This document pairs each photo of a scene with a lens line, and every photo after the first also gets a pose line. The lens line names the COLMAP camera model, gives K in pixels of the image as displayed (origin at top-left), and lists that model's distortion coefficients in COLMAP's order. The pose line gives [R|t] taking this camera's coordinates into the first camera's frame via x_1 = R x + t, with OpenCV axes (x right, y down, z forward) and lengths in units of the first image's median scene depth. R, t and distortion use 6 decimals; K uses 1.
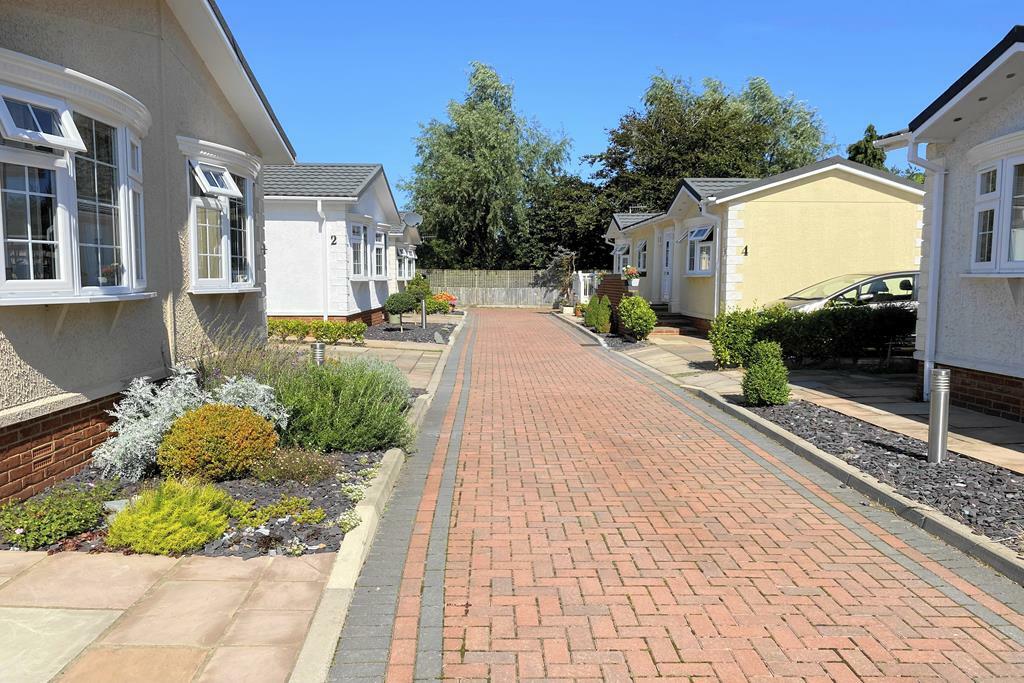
lens RADIAL K [[816.2, 0, 512.0], [0, 816.2, 341.5], [0, 0, 1]] dist [0.082064, -0.012247]
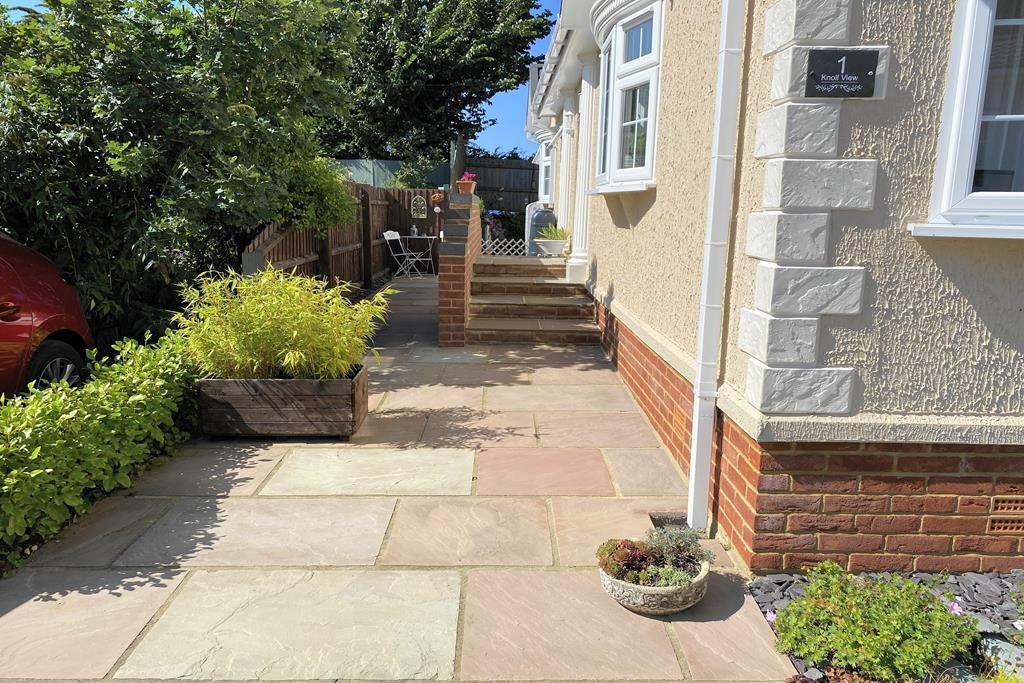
lens RADIAL K [[770.1, 0, 512.2], [0, 770.1, 363.0], [0, 0, 1]] dist [0.011613, -0.001157]
pose [[0.003139, 0.194642, -0.980869, -0.073582], [-0.101391, 0.975881, 0.193328, -0.029194], [0.994842, 0.098844, 0.022798, 0.659561]]
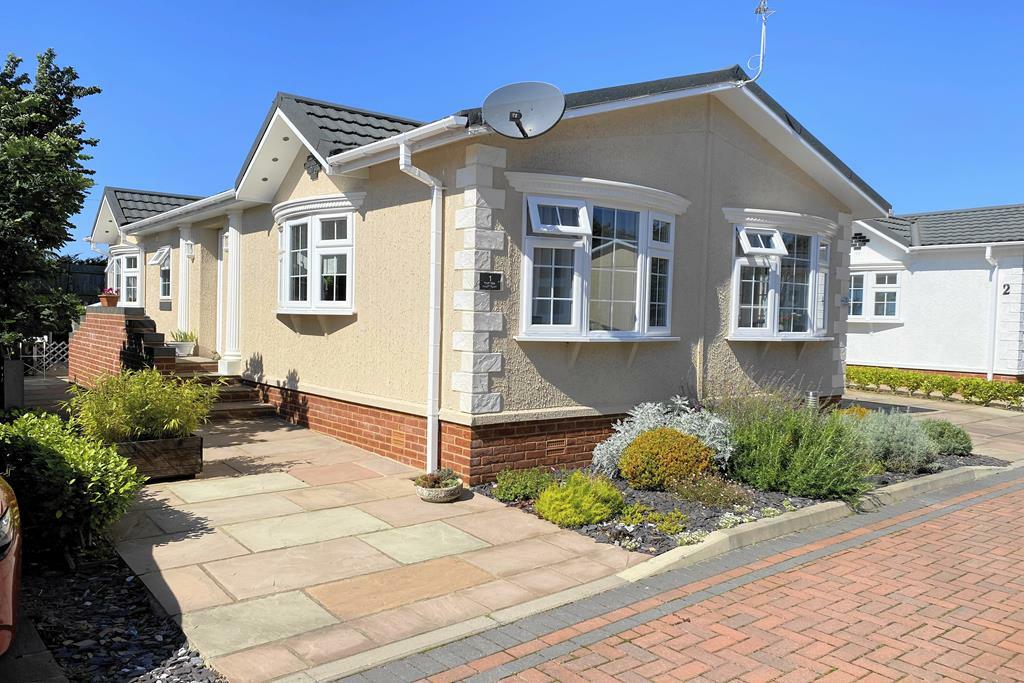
lens RADIAL K [[816.2, 0, 512.0], [0, 816.2, 341.5], [0, 0, 1]] dist [0.082064, -0.012247]
pose [[0.614265, 0.038654, -0.788153, 0.504586], [-0.086452, 0.996084, -0.018526, -0.011712], [0.784350, 0.079517, 0.615201, 0.070097]]
